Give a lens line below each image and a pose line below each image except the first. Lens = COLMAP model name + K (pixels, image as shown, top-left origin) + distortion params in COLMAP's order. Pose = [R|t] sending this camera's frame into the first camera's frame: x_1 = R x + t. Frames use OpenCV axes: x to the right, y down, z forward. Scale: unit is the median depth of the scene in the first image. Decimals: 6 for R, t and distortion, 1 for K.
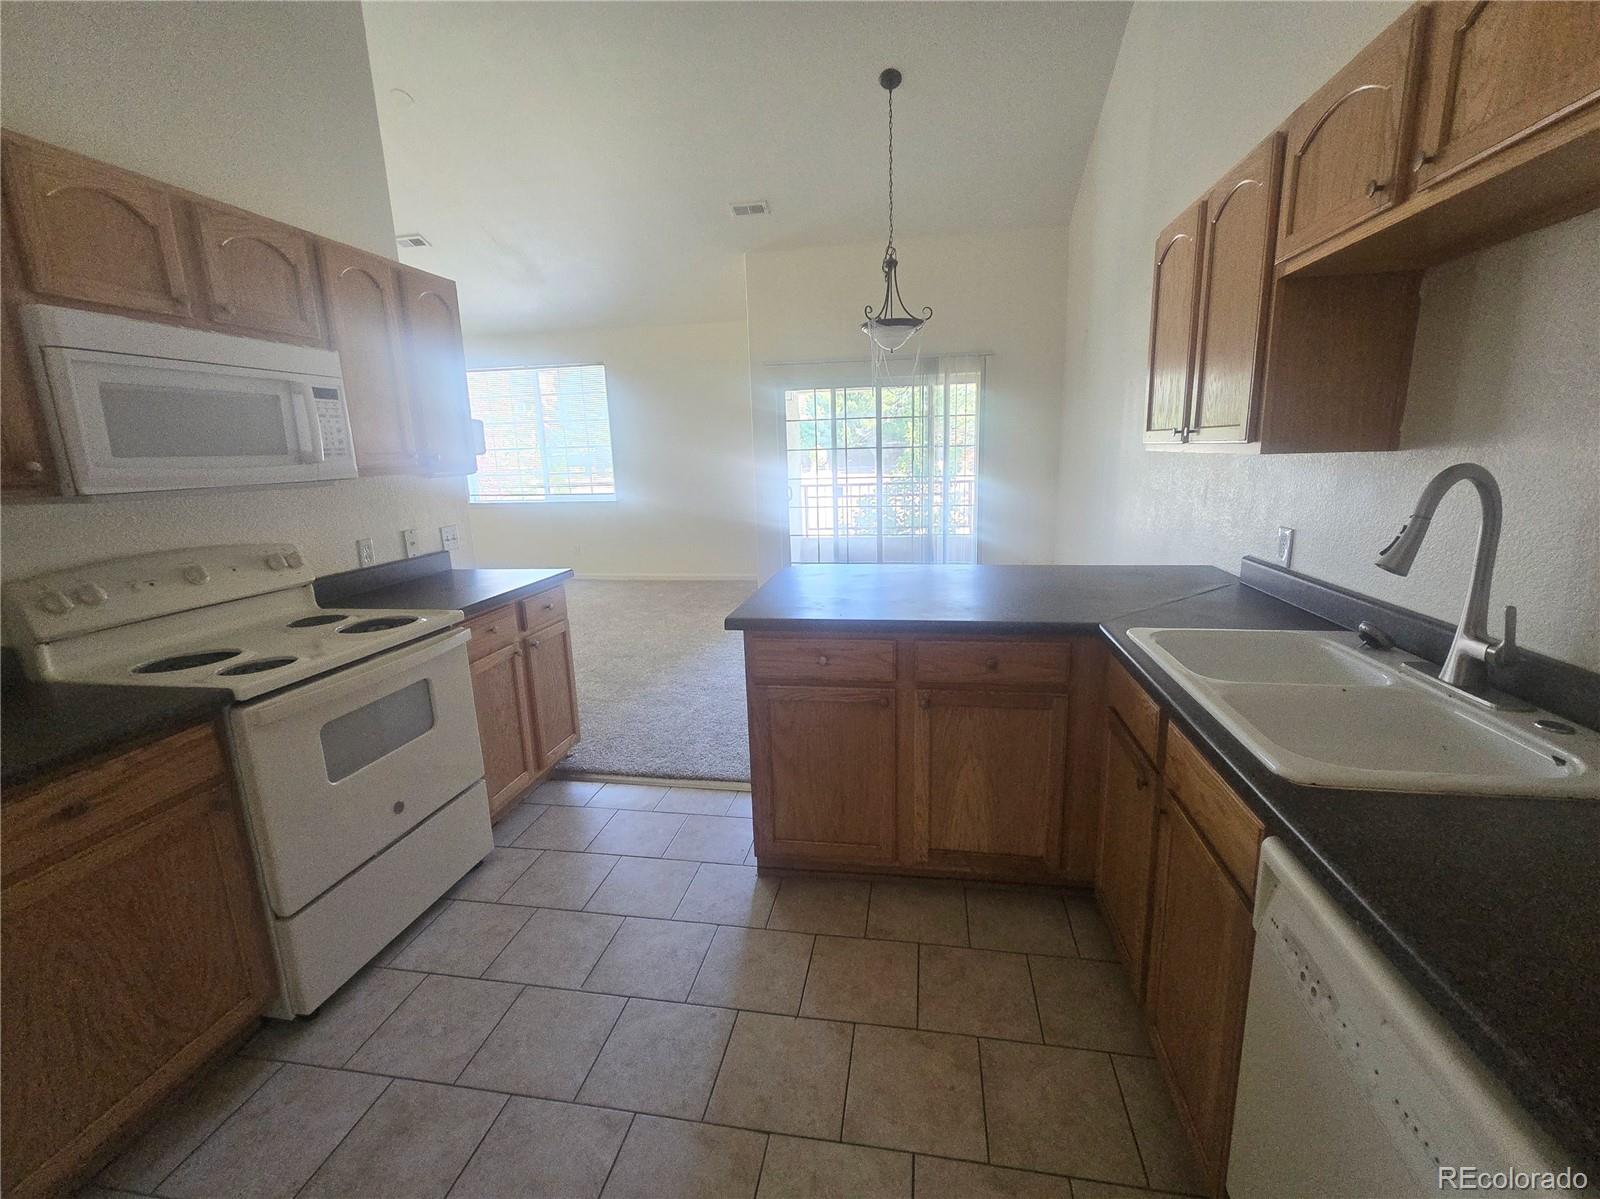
lens RADIAL K [[663.6, 0, 800.0], [0, 663.6, 599.5], [0, 0, 1]] dist [-0.001363, -0.000058]
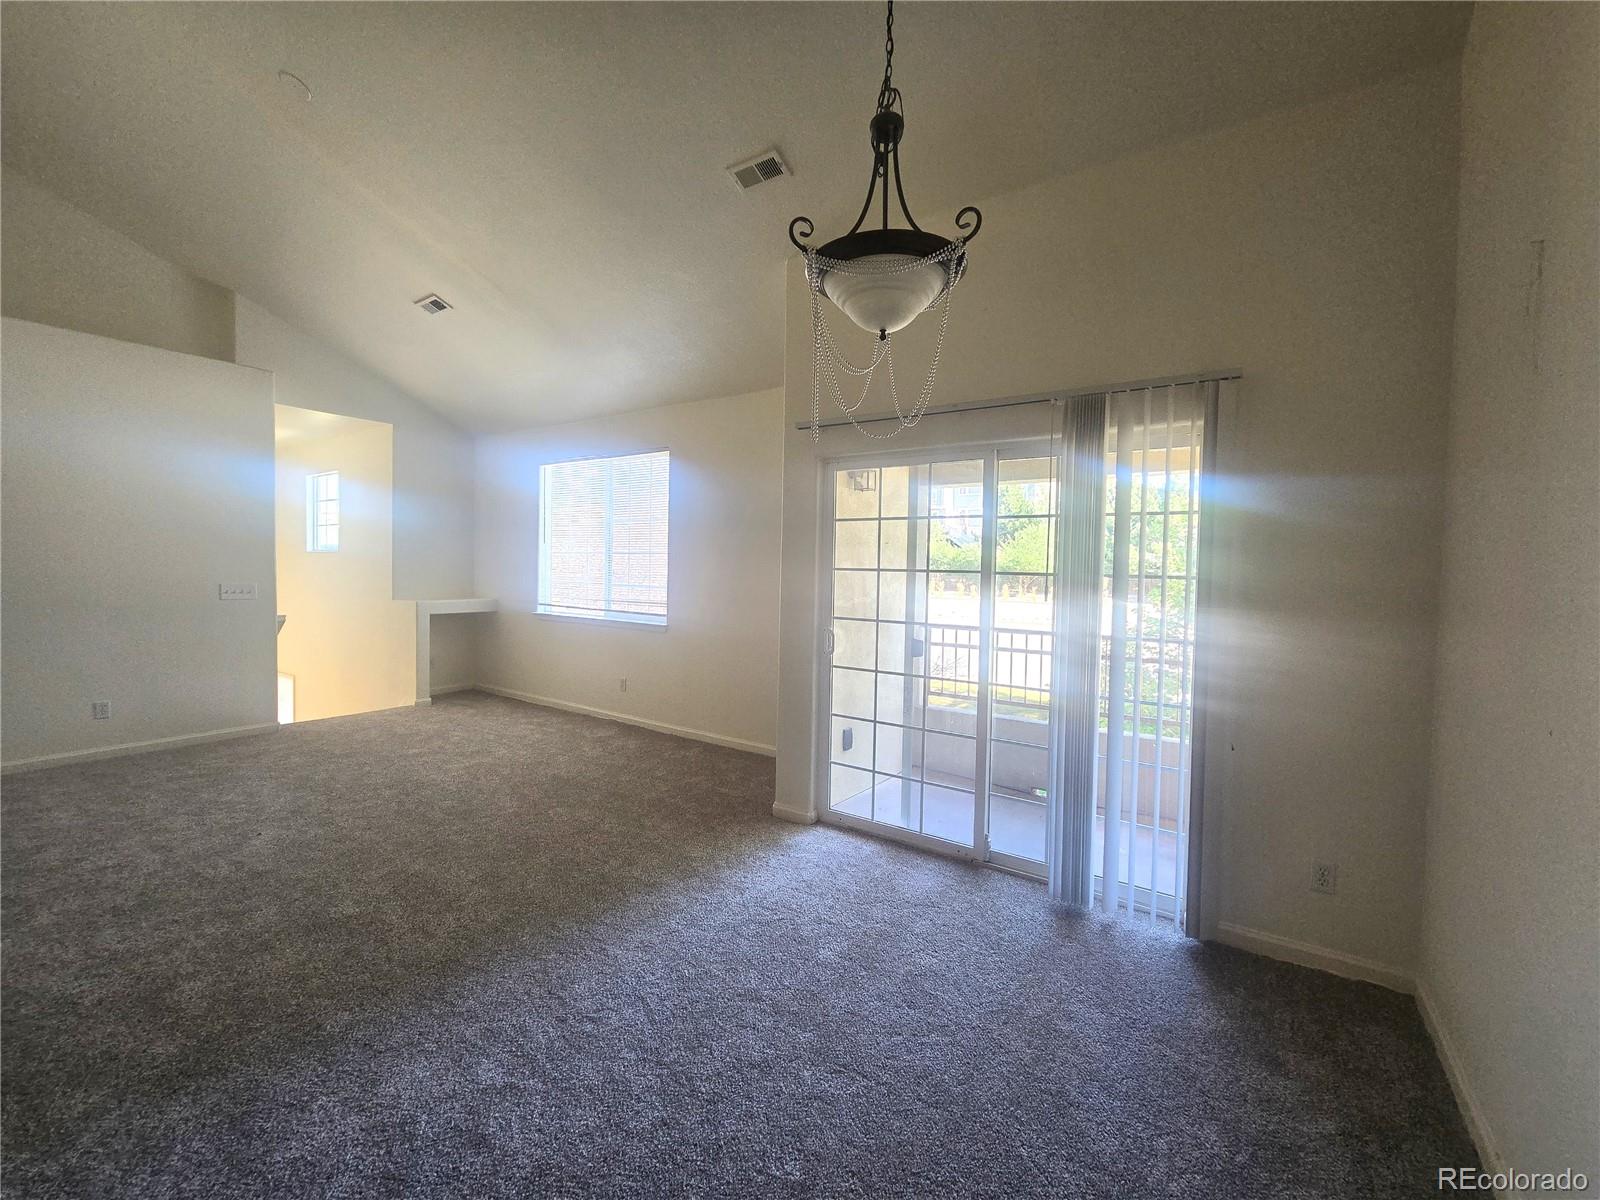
lens RADIAL K [[663.6, 0, 800.0], [0, 663.6, 600.0], [0, 0, 1]] dist [-0.001363, -0.000058]
pose [[0.921157, 0.061382, -0.384320, 0.184337], [-0.123858, 0.982379, -0.139966, -0.115972], [0.368956, 0.176532, 0.912528, 0.472905]]
